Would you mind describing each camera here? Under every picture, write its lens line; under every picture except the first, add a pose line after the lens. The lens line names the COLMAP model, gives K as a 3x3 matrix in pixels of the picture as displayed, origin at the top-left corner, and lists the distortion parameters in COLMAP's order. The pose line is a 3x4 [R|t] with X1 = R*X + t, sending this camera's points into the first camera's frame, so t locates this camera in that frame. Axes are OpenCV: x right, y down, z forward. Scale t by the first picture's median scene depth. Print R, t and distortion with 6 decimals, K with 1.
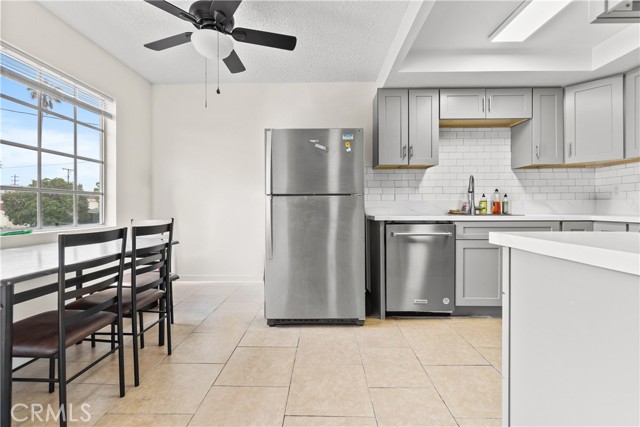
lens RADIAL K [[277.1, 0, 318.3], [0, 277.1, 208.2], [0, 0, 1]] dist [-0.002634, 0.000160]
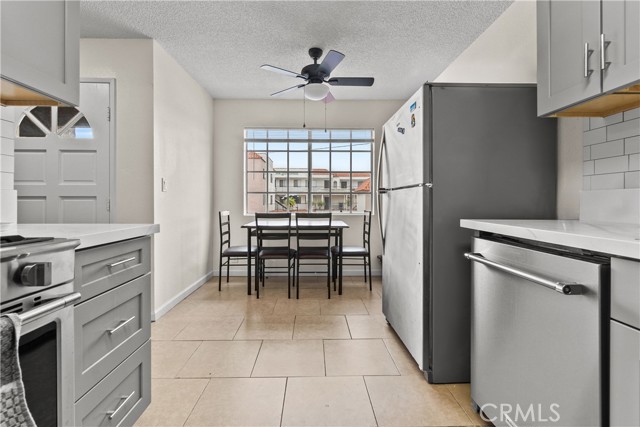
lens RADIAL K [[277.1, 0, 318.3], [0, 277.1, 208.2], [0, 0, 1]] dist [-0.002634, 0.000160]
pose [[0.043519, 0.027032, -0.998687, 0.677163], [-0.002224, 0.999634, 0.026961, -0.011463], [0.999050, 0.001048, 0.043563, 0.594800]]
